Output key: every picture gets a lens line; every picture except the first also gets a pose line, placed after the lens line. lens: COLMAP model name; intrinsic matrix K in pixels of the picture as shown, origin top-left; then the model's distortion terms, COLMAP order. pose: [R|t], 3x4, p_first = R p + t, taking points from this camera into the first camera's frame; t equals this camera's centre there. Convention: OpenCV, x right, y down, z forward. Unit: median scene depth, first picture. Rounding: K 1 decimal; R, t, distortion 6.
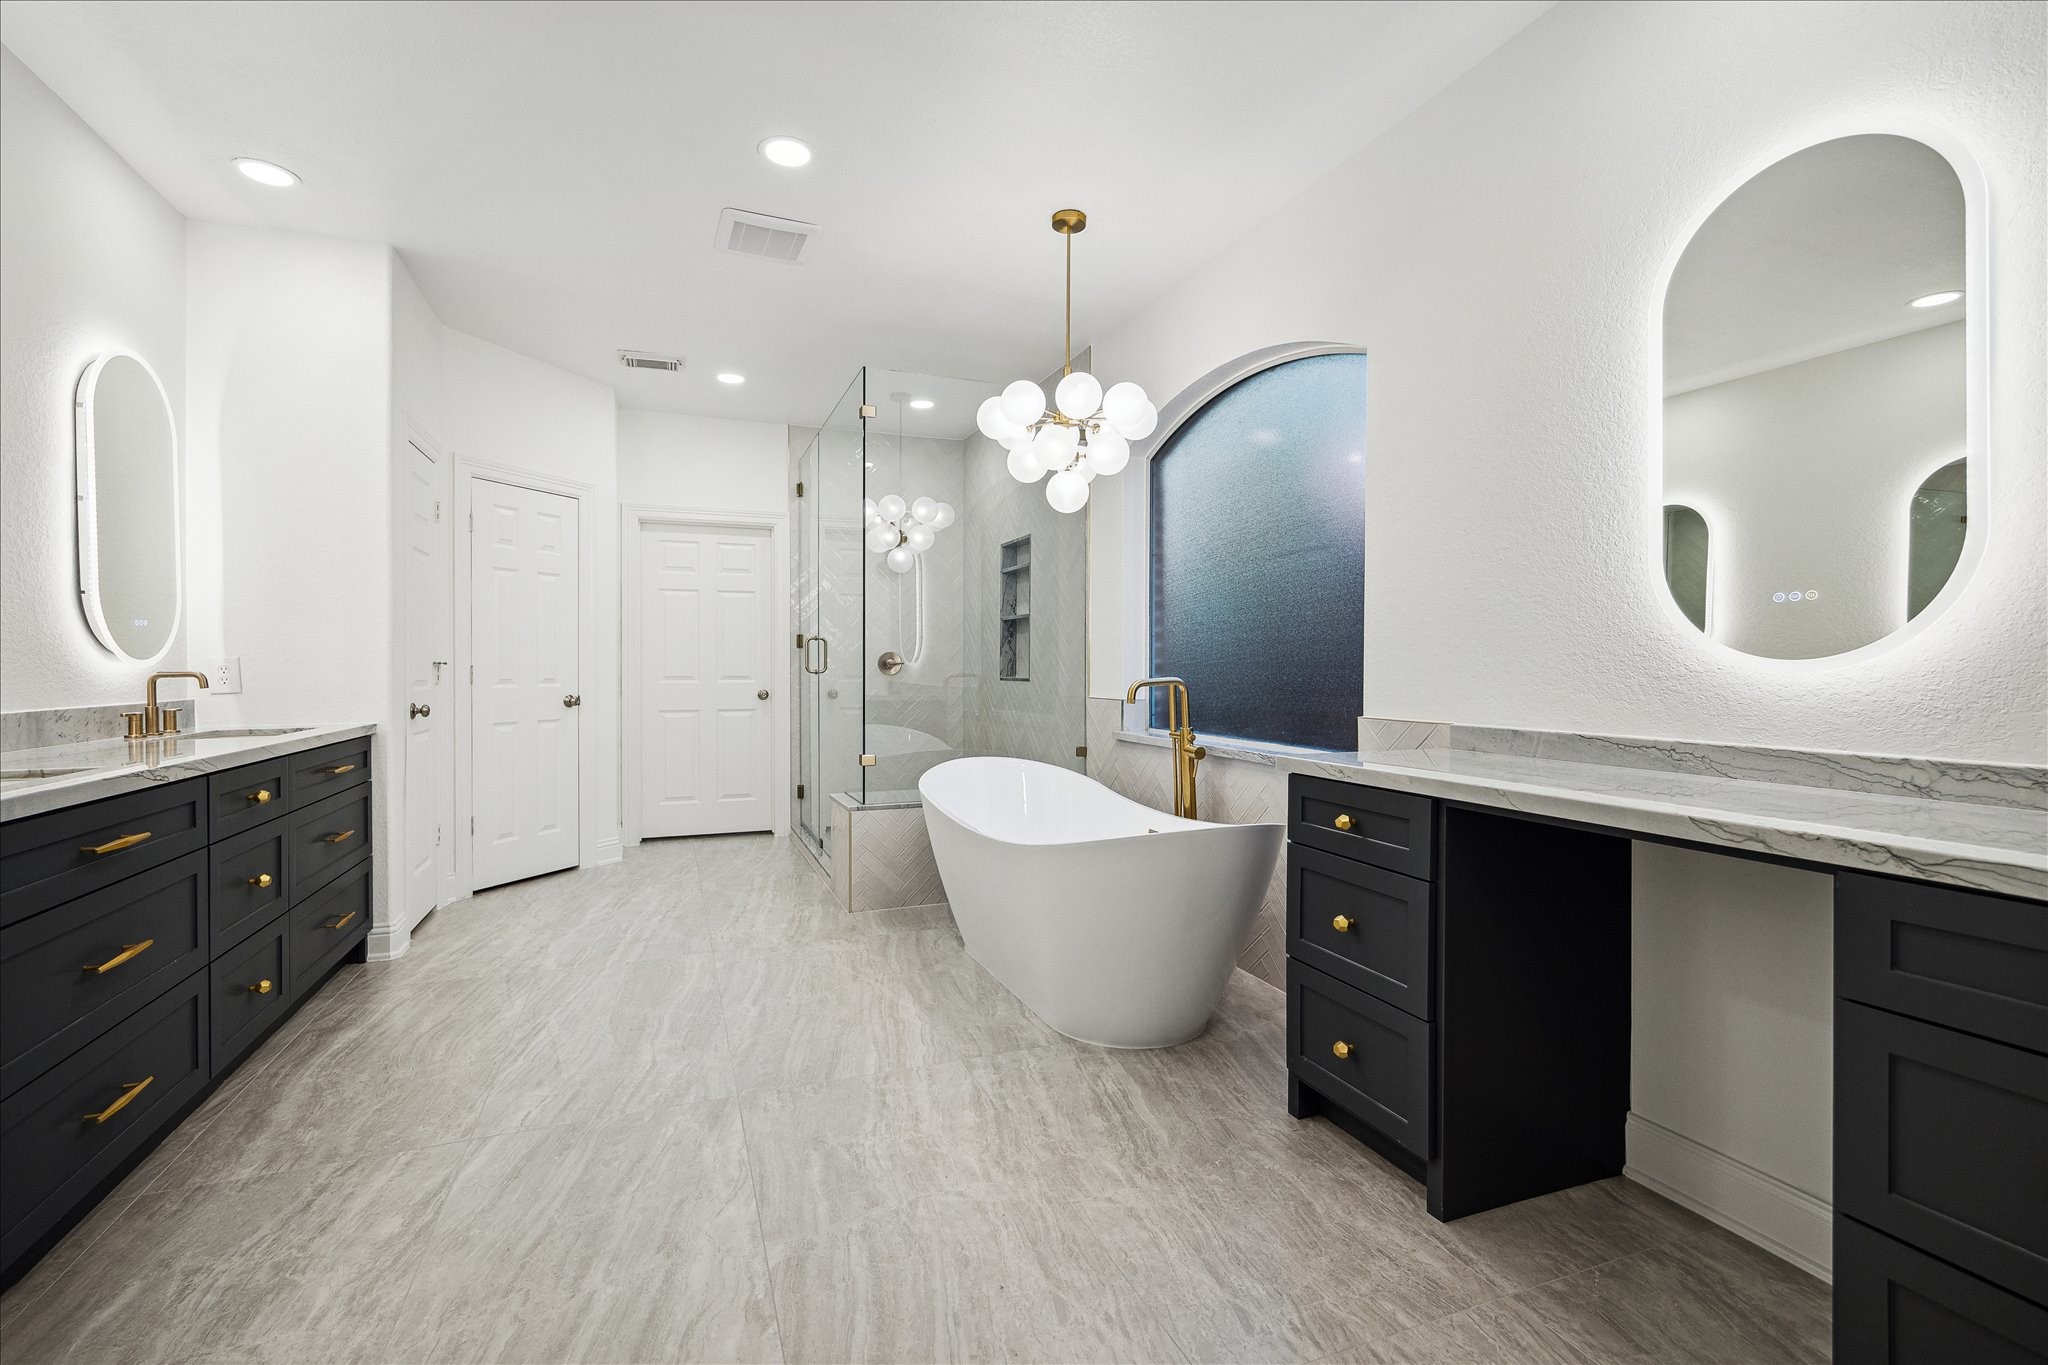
lens RADIAL K [[818.6, 0, 1019.1], [0, 818.6, 675.2], [0, 0, 1]] dist [0.005582, -0.000309]
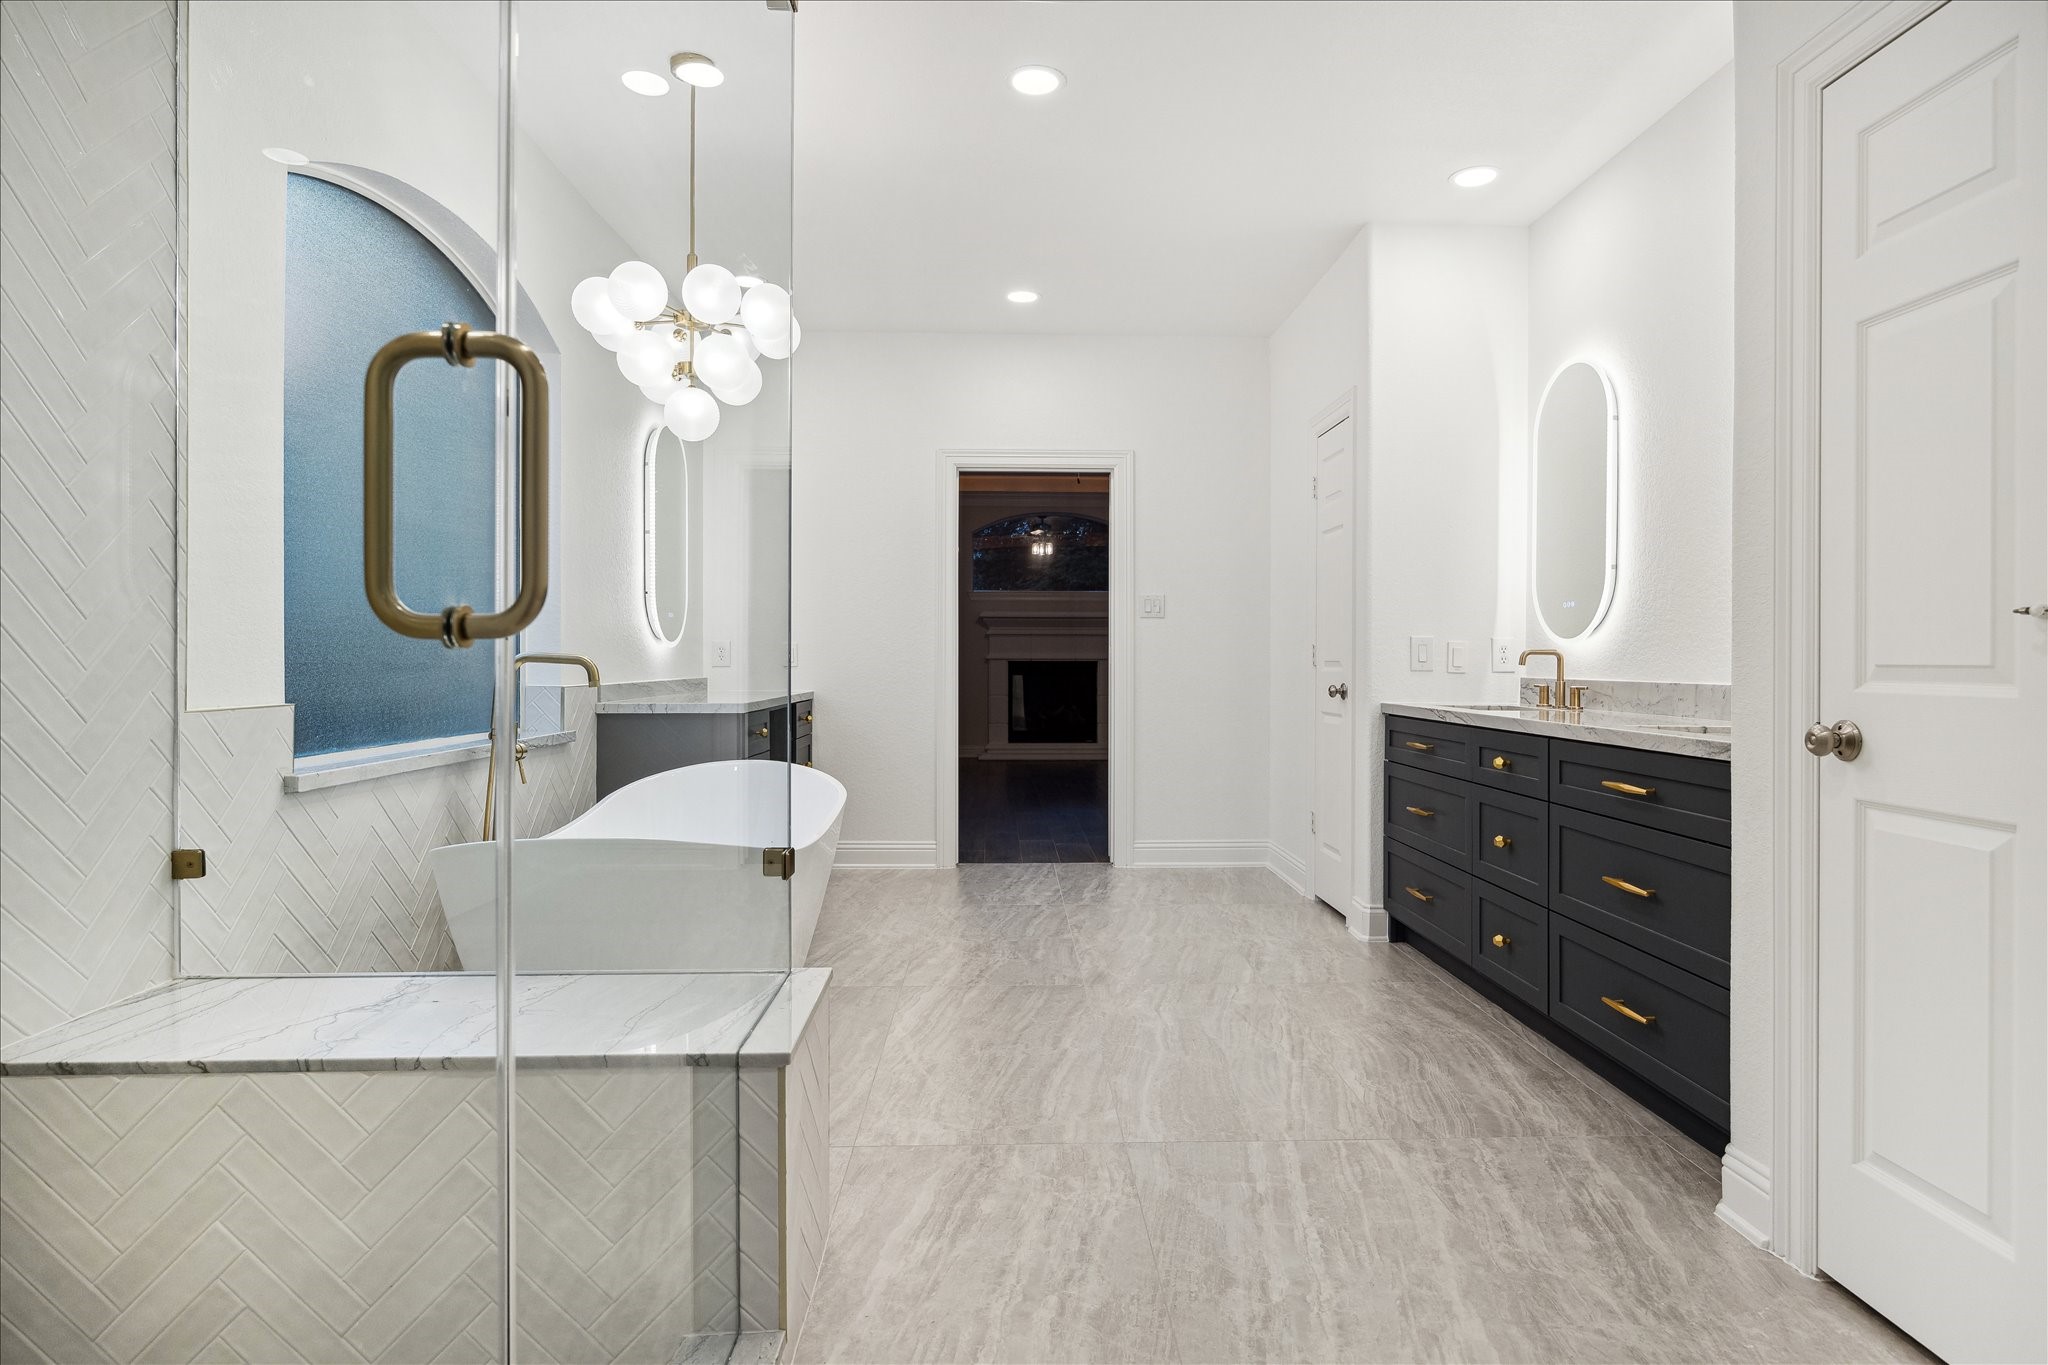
lens RADIAL K [[818.6, 0, 1022.6], [0, 818.6, 665.0], [0, 0, 1]] dist [0.005582, -0.000309]
pose [[-0.916836, -0.004733, 0.399236, -0.635688], [0.003527, 0.999795, 0.019951, -0.005947], [-0.399249, 0.019700, -0.916631, 1.834575]]
